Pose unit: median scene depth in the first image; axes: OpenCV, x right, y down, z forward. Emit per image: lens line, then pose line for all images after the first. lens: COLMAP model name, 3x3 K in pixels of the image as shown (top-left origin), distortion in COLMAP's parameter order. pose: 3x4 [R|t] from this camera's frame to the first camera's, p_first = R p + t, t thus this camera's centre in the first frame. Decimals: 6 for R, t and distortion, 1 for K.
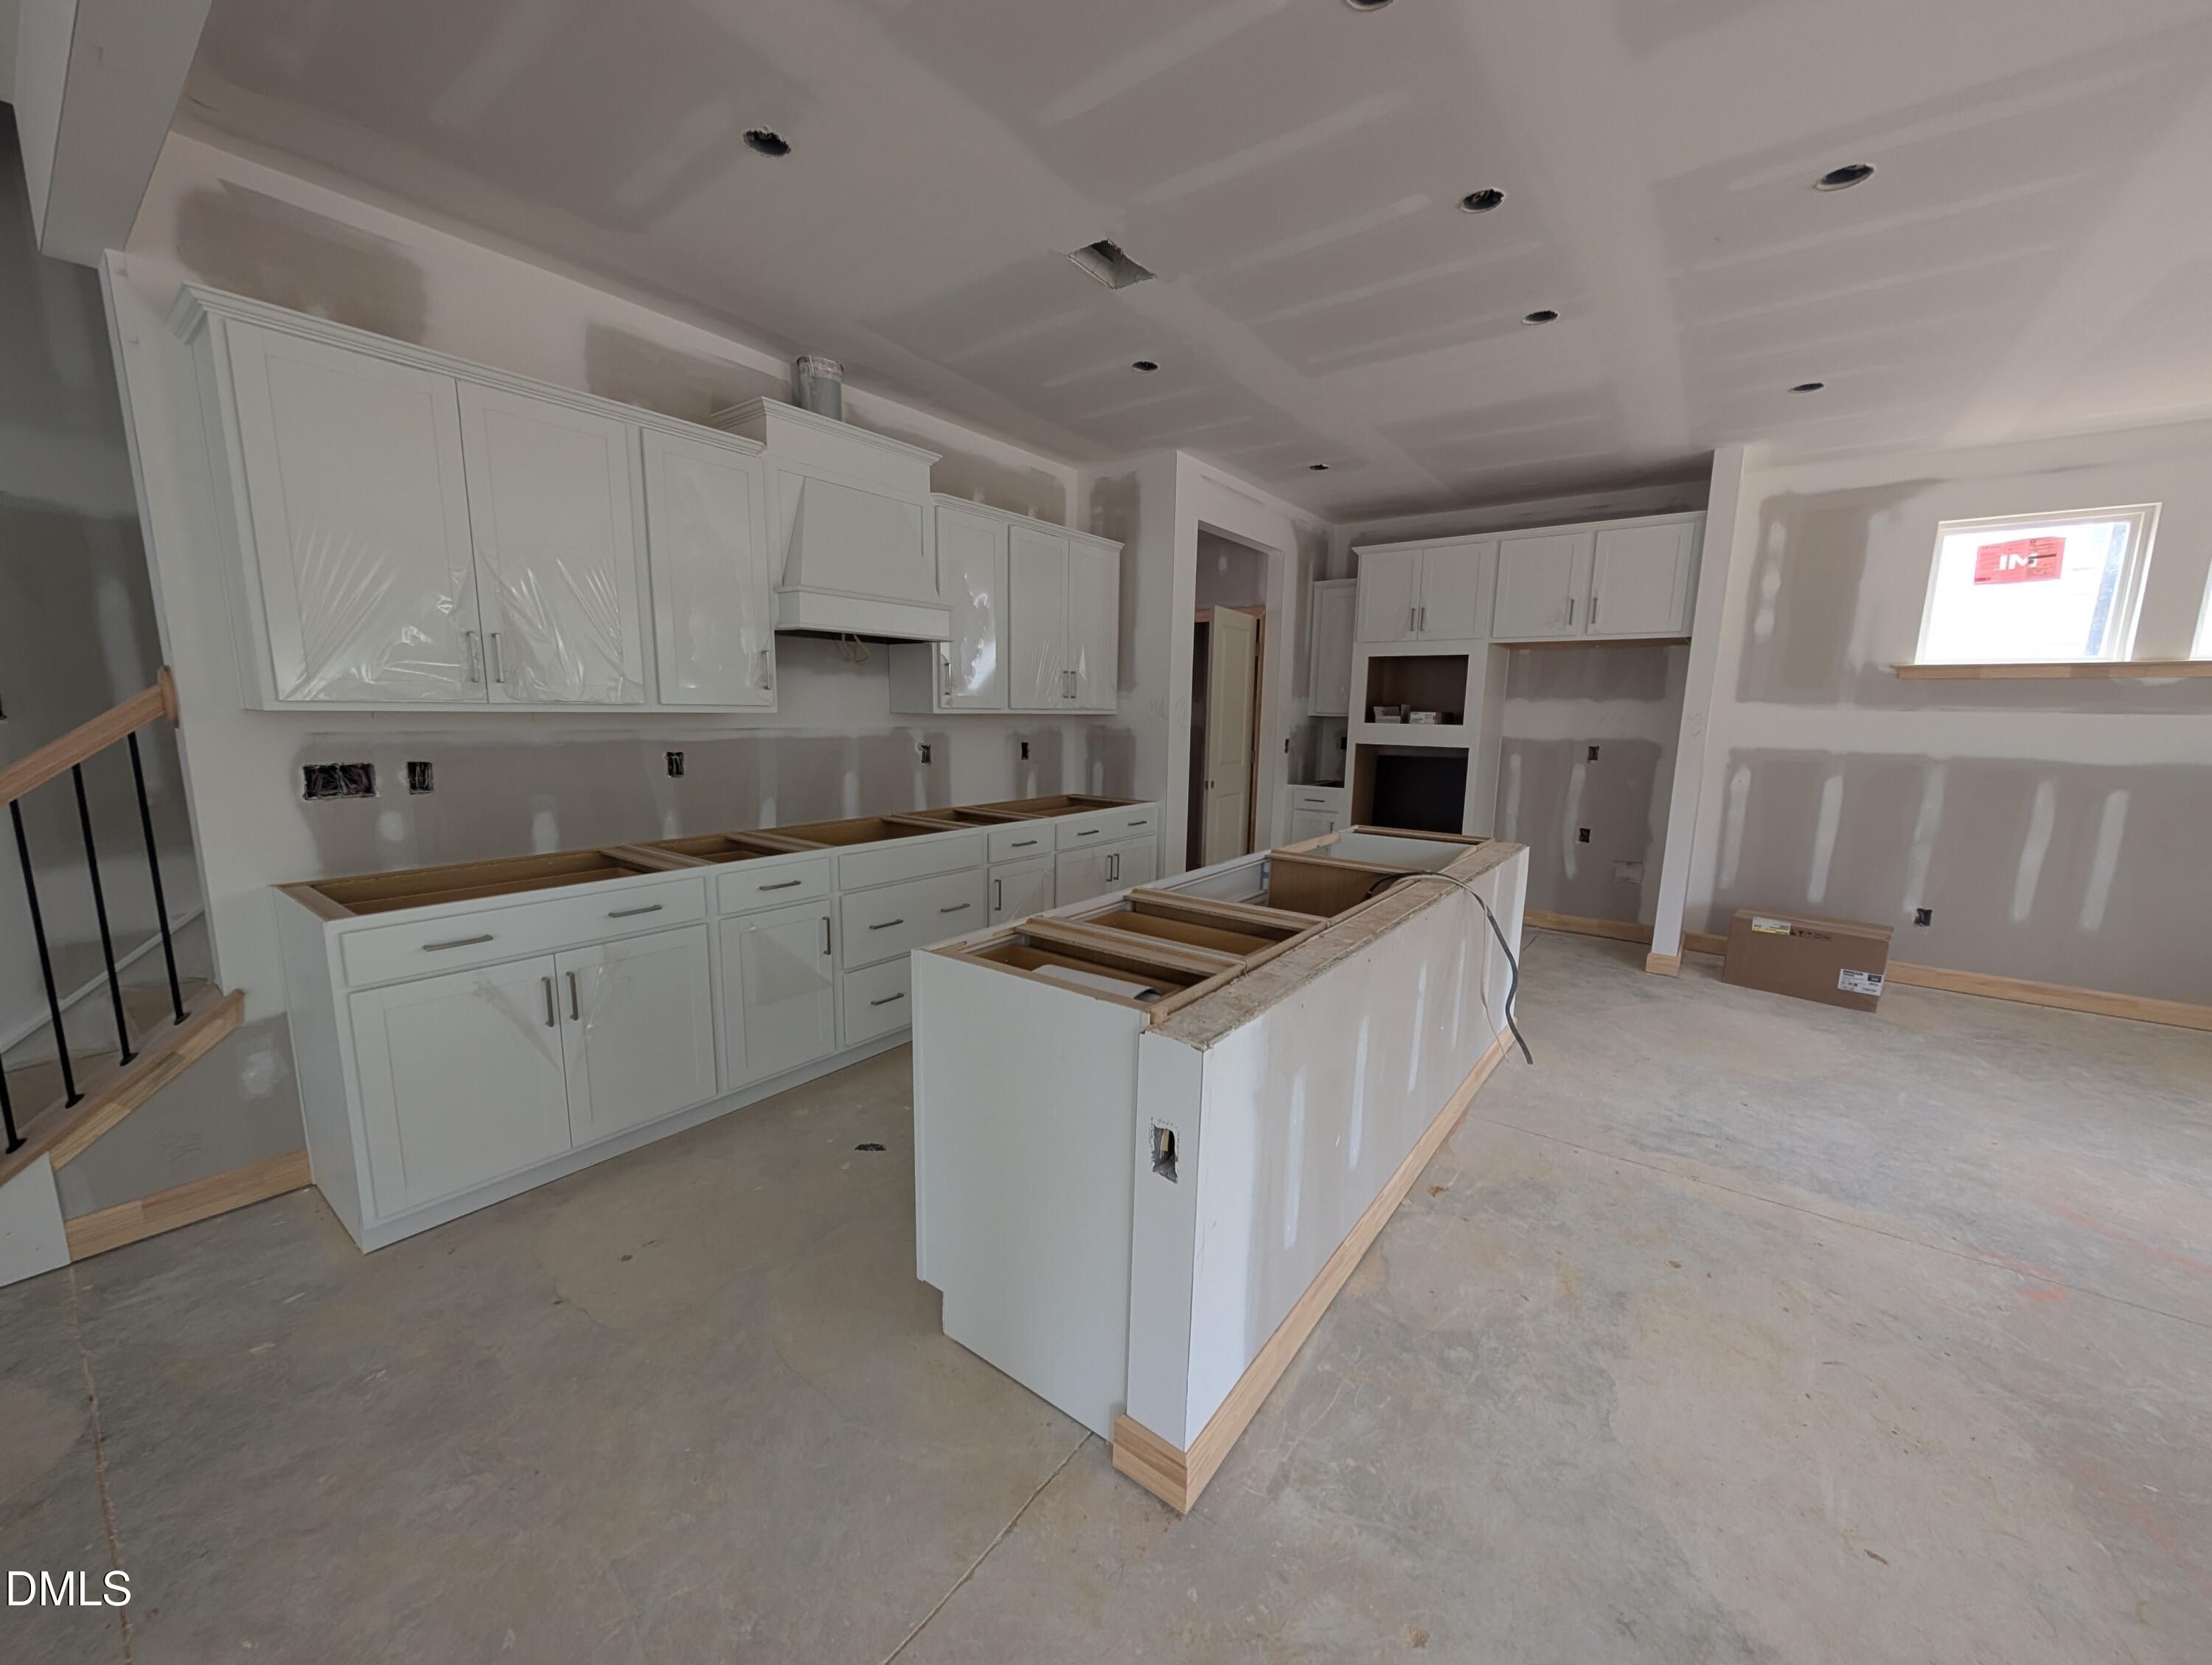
lens RADIAL K [[836.5, 0, 1105.7], [0, 836.5, 838.1], [0, 0, 1]] dist [0.002468, -0.000443]
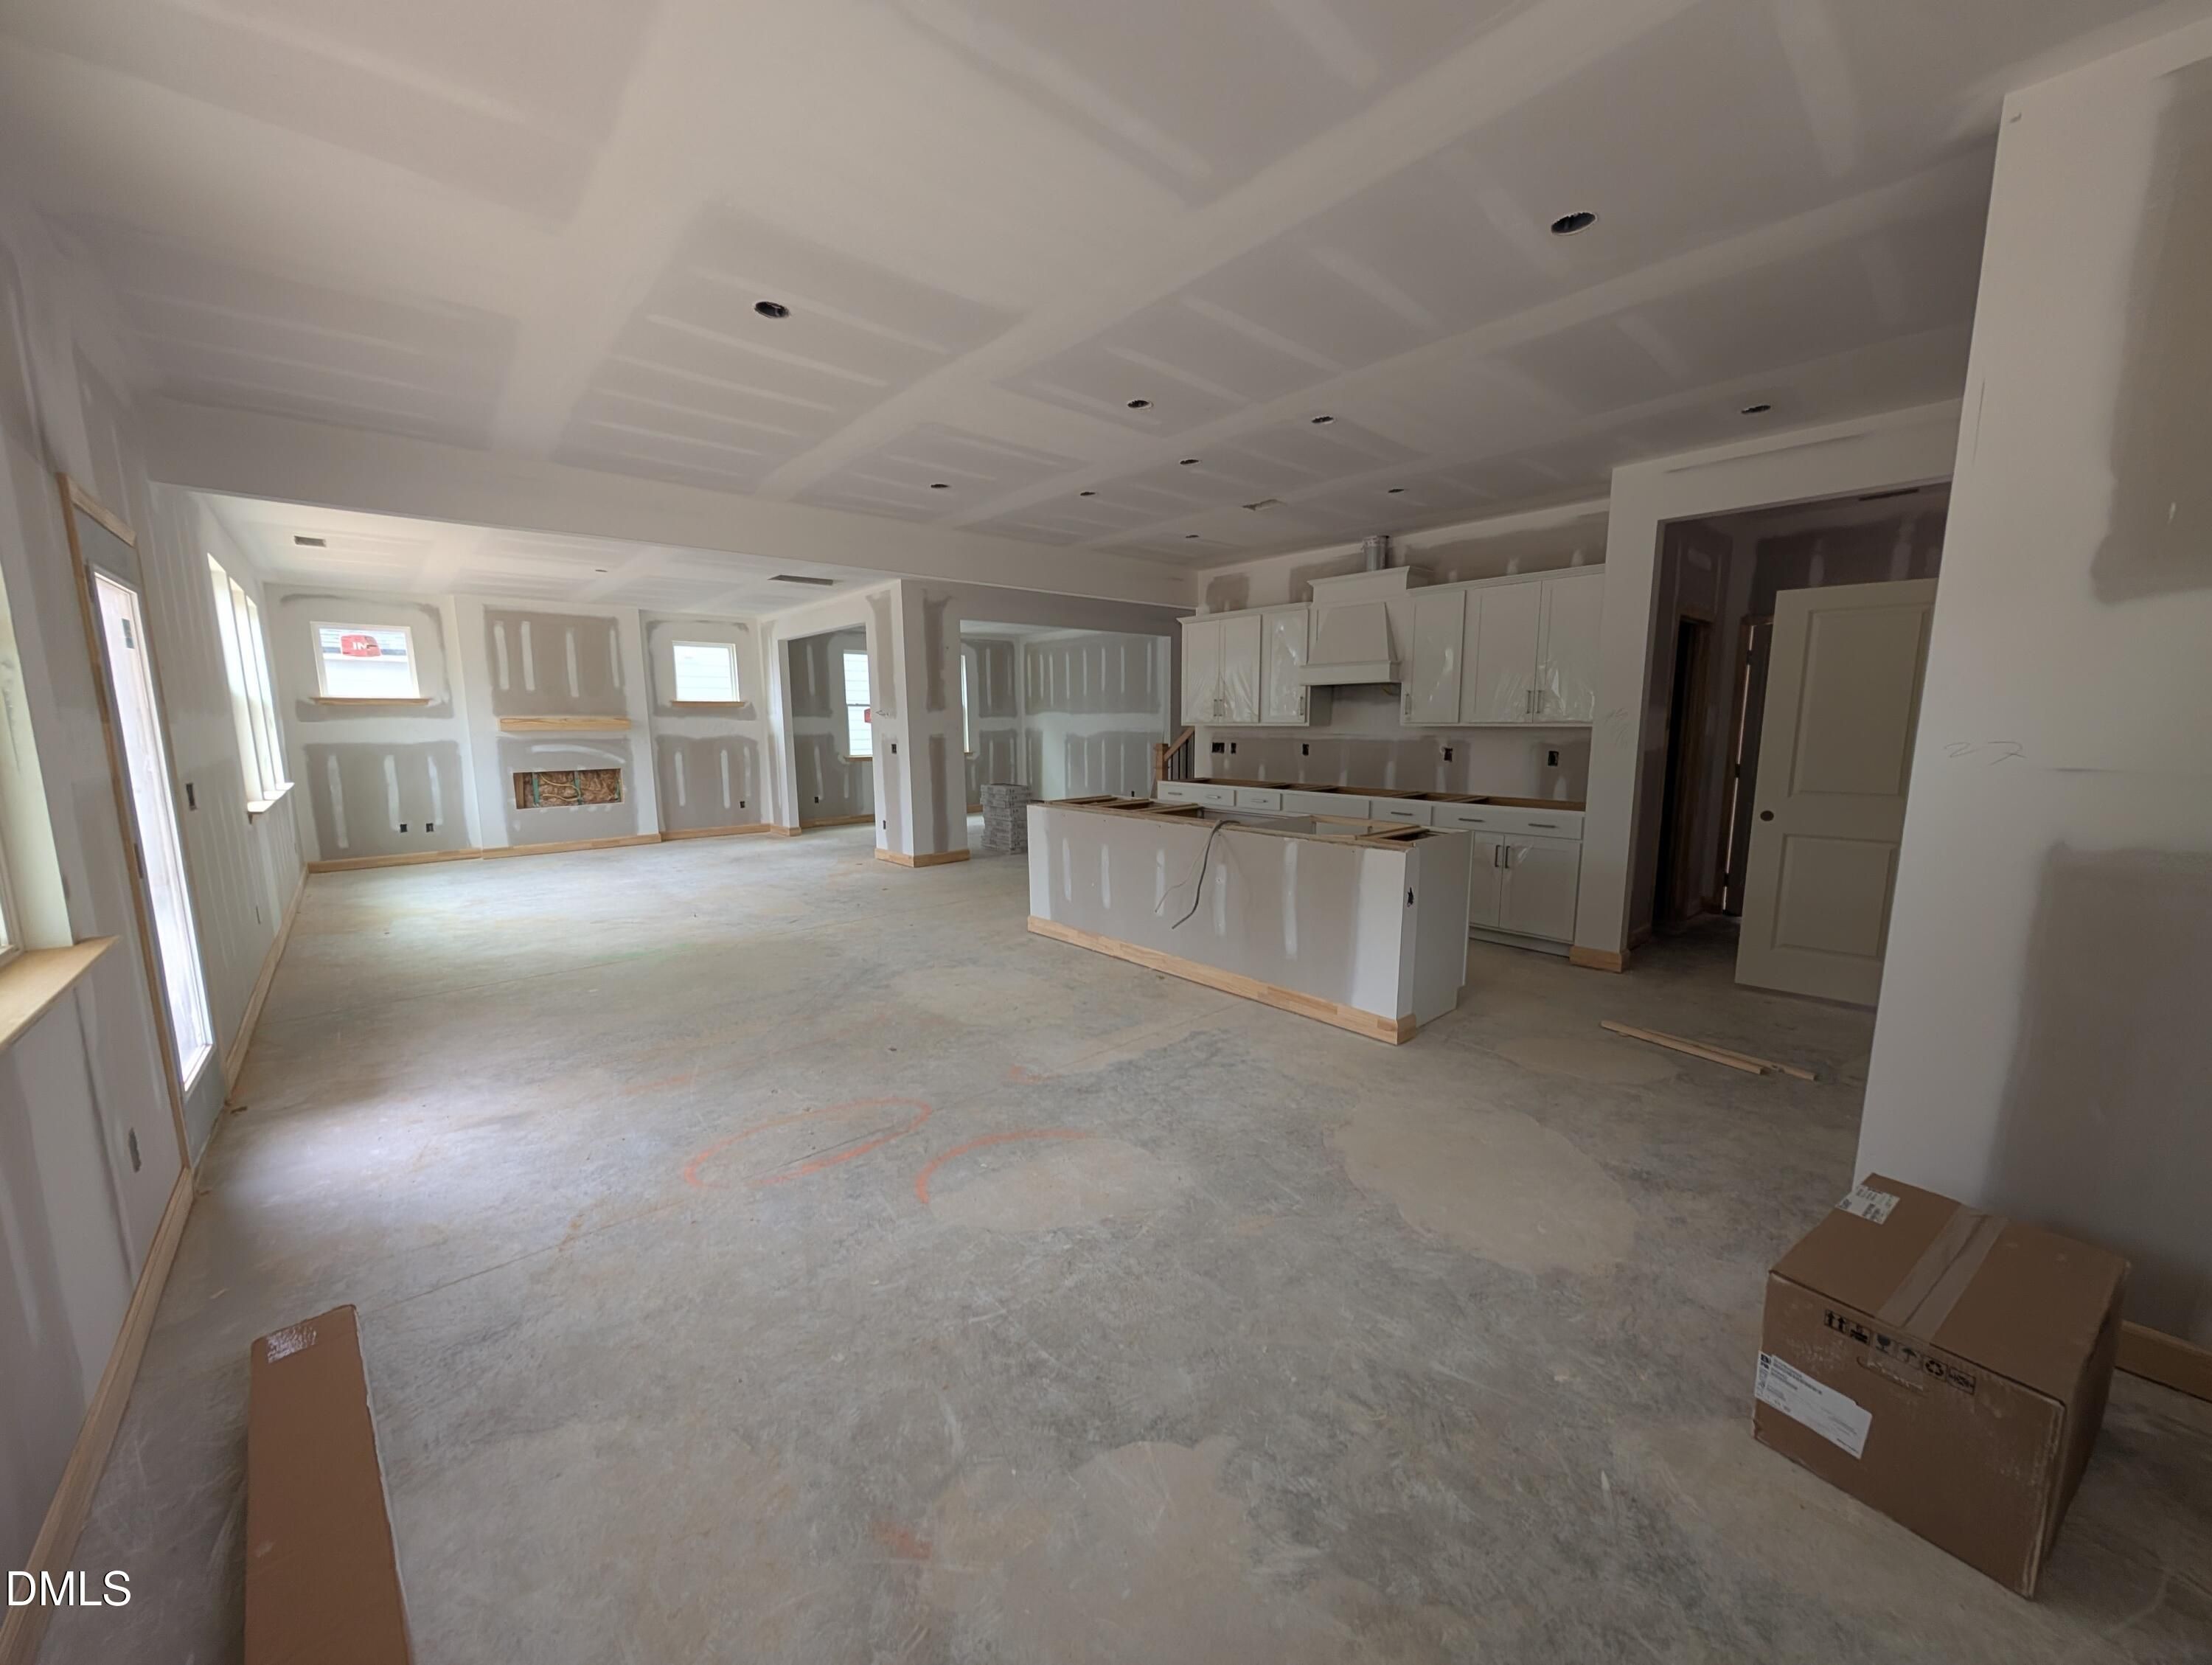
lens RADIAL K [[836.5, 0, 1107.1], [0, 836.5, 843.2], [0, 0, 1]] dist [0.002468, -0.000443]
pose [[-0.202180, 0.132006, -0.970411, 1.693011], [-0.147867, 0.975400, 0.163492, -0.125564], [0.968121, 0.176546, -0.177688, 0.892415]]
